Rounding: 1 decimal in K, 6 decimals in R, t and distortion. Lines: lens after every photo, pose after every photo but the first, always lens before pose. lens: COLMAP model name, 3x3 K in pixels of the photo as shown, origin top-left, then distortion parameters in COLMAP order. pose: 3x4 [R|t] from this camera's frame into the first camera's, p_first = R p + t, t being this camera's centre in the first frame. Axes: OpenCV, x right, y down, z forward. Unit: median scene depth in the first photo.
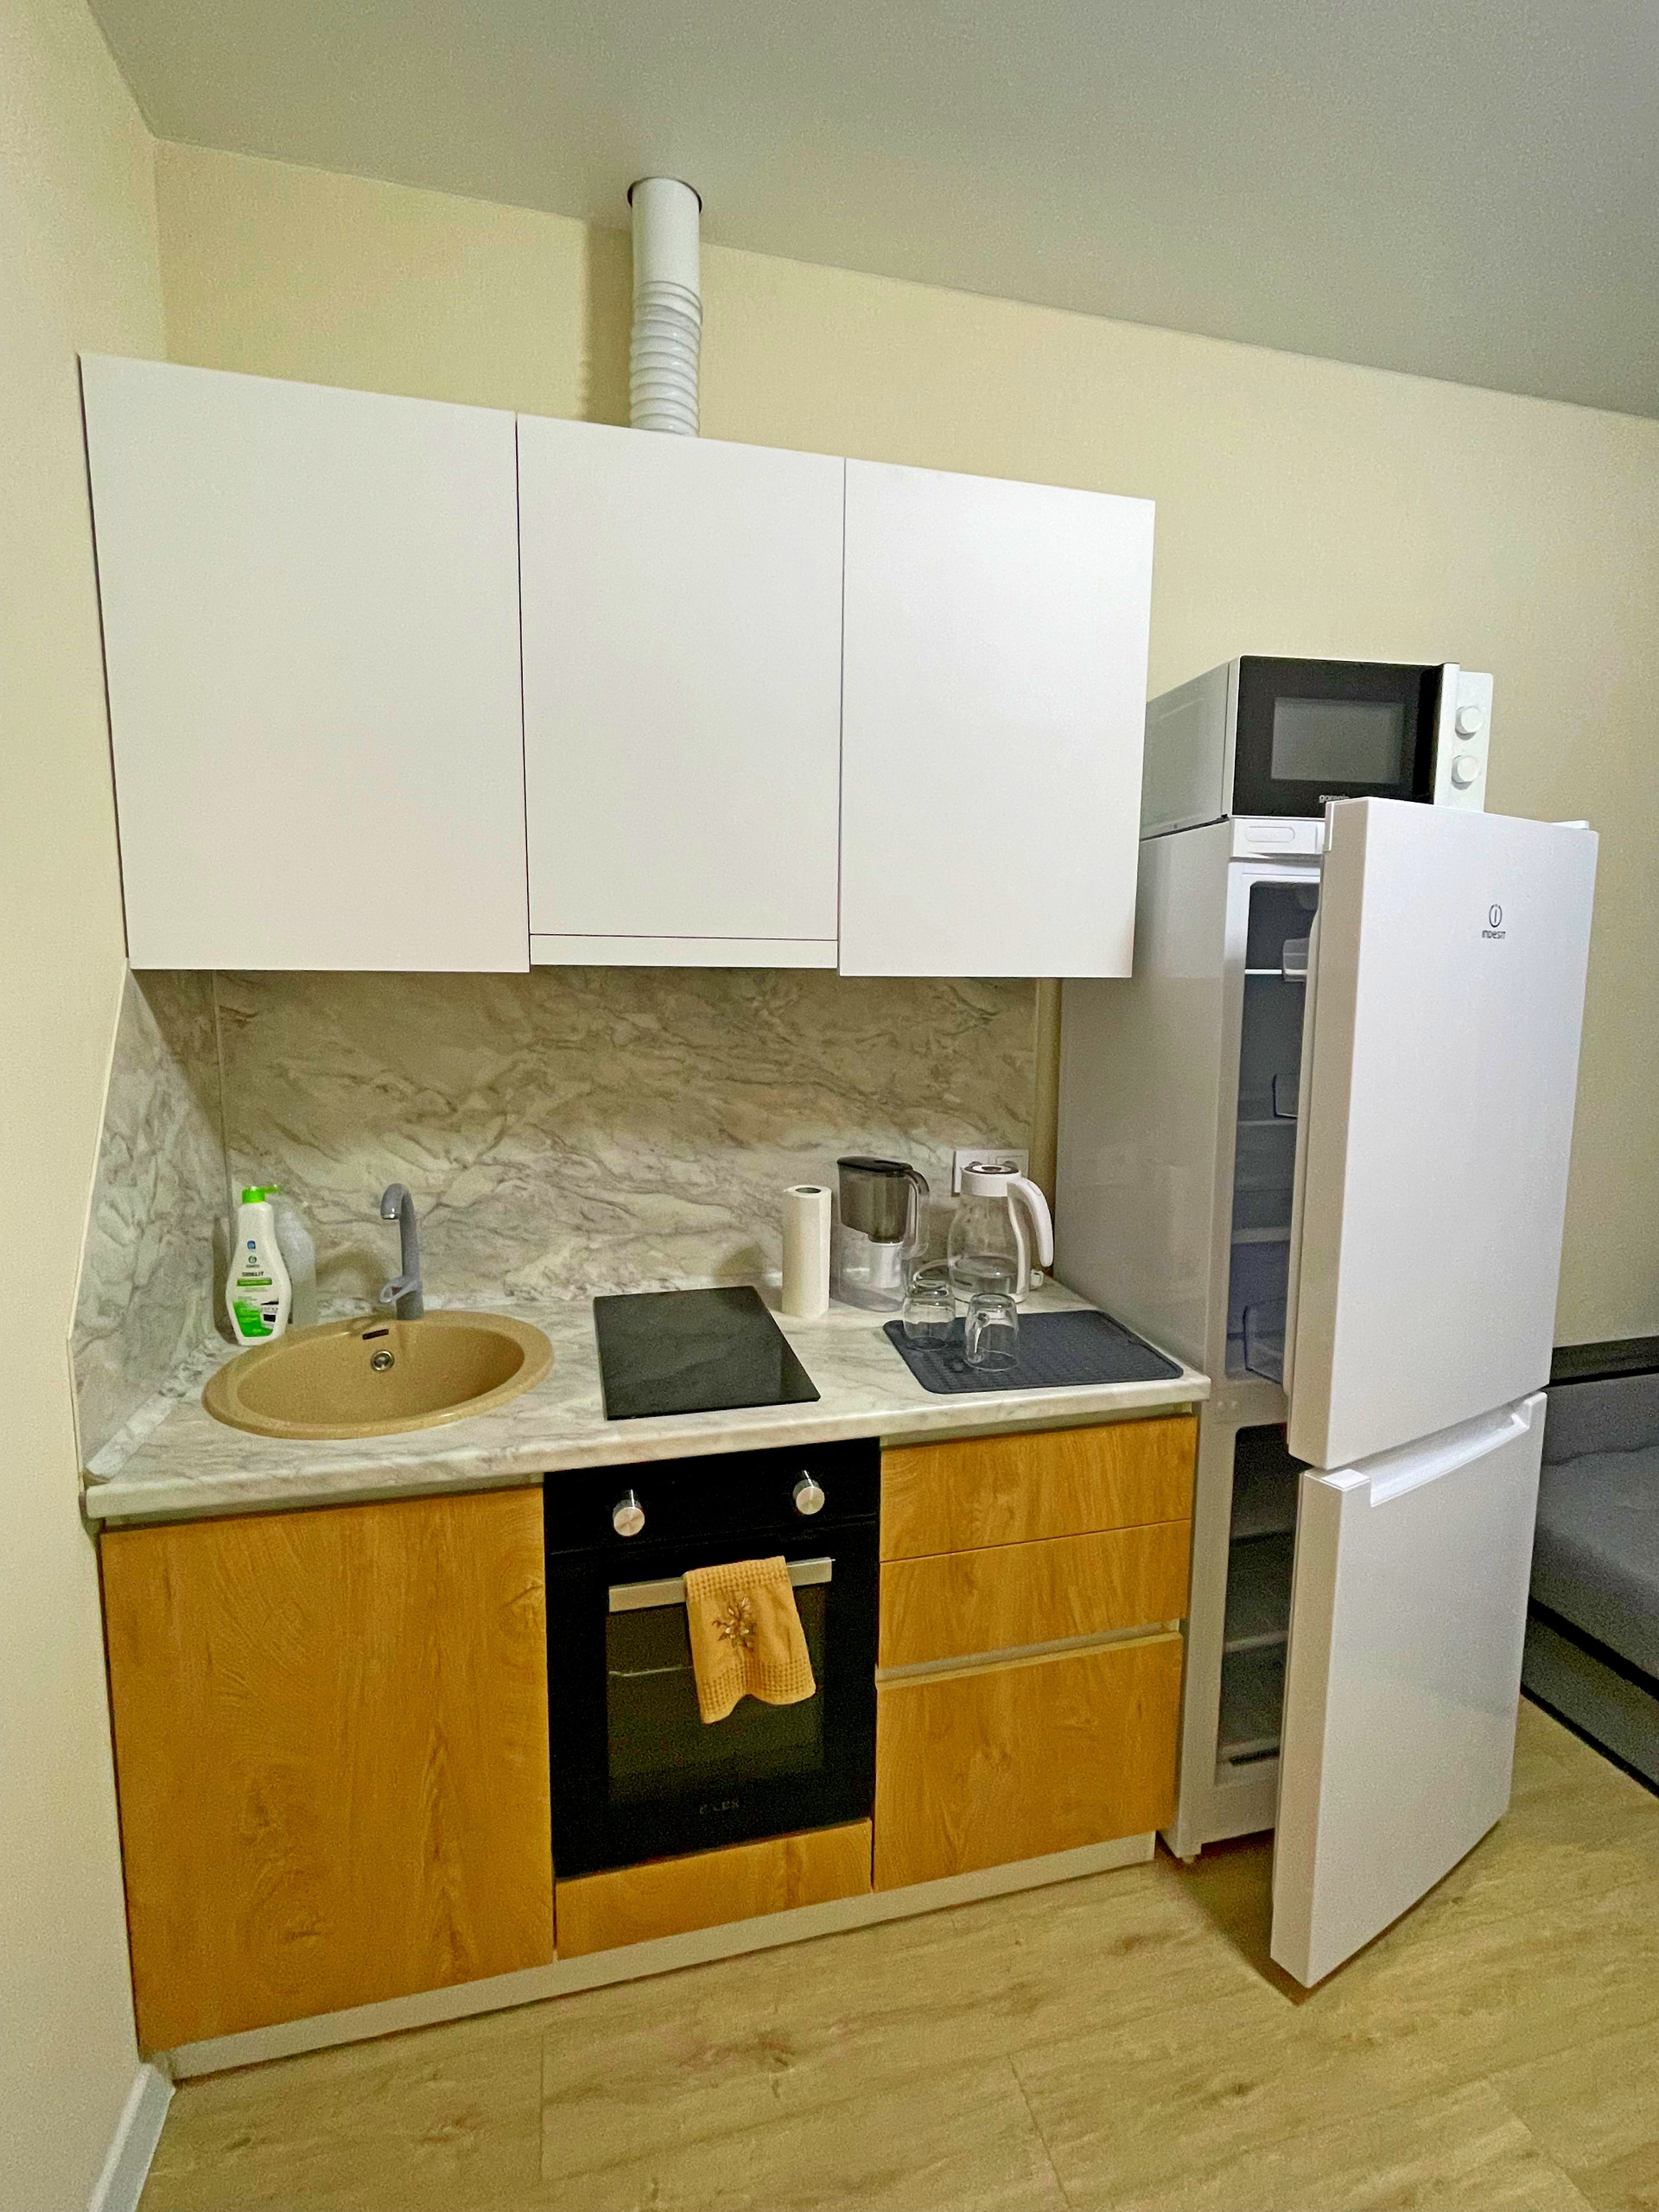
lens RADIAL K [[1024.9, 0, 829.5], [0, 1024.9, 1106.0], [0, 0, 1]] dist [-0.014201, 0.009823]
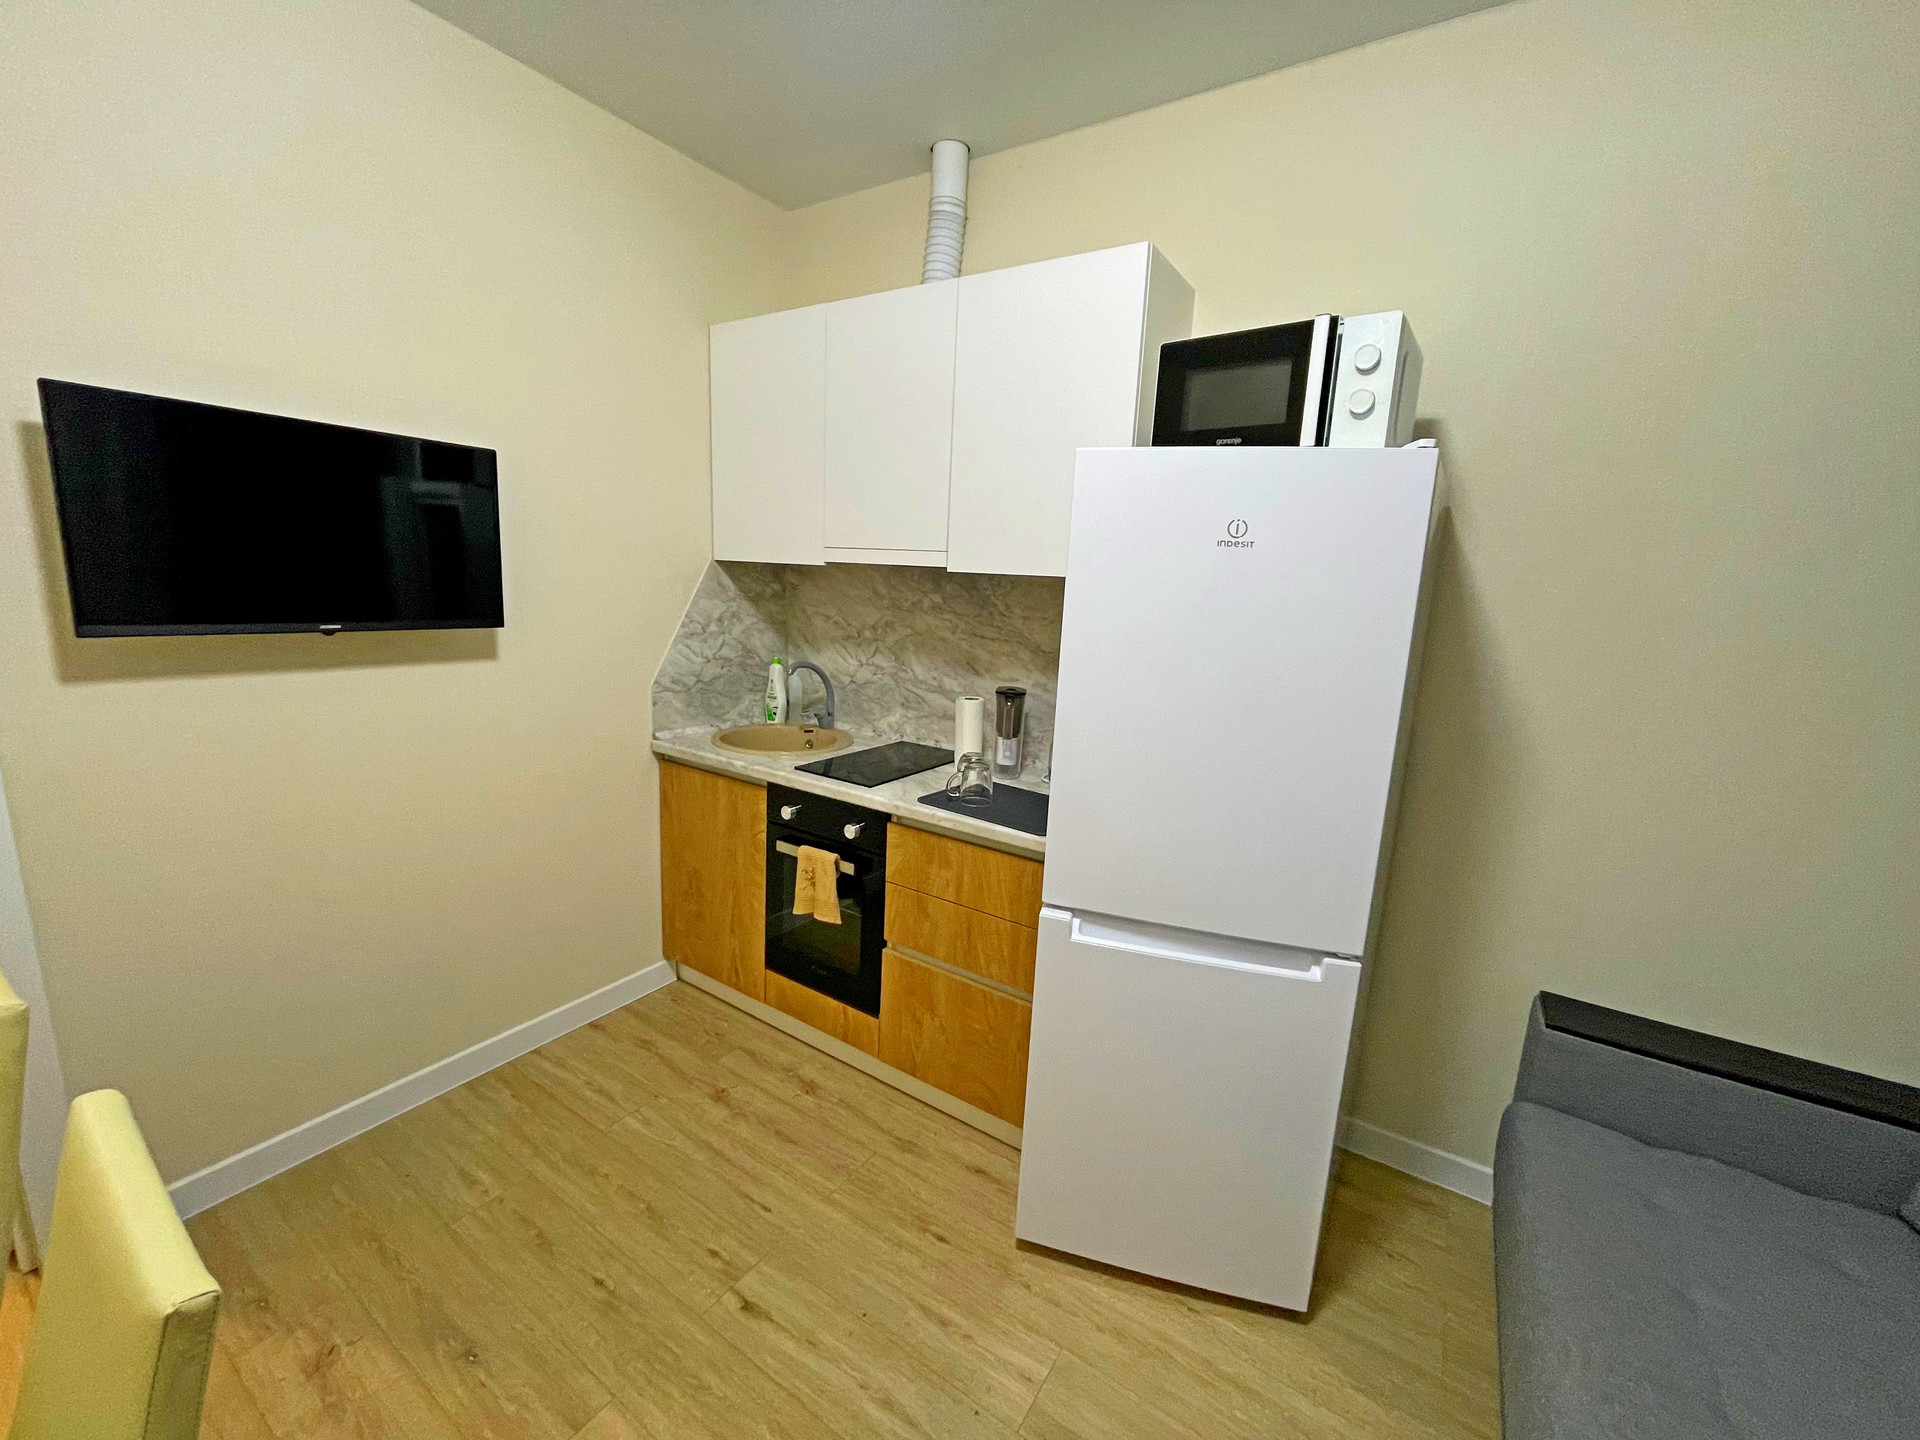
lens RADIAL K [[758.4, 0, 960.0], [0, 758.4, 720.0], [0, 0, 1]] dist [0.002577, 0.000108]
pose [[0.679508, 0.160322, -0.715937, 0.985046], [-0.141495, 0.986149, 0.086537, 0.010426], [0.719894, 0.042499, 0.692781, 0.104303]]
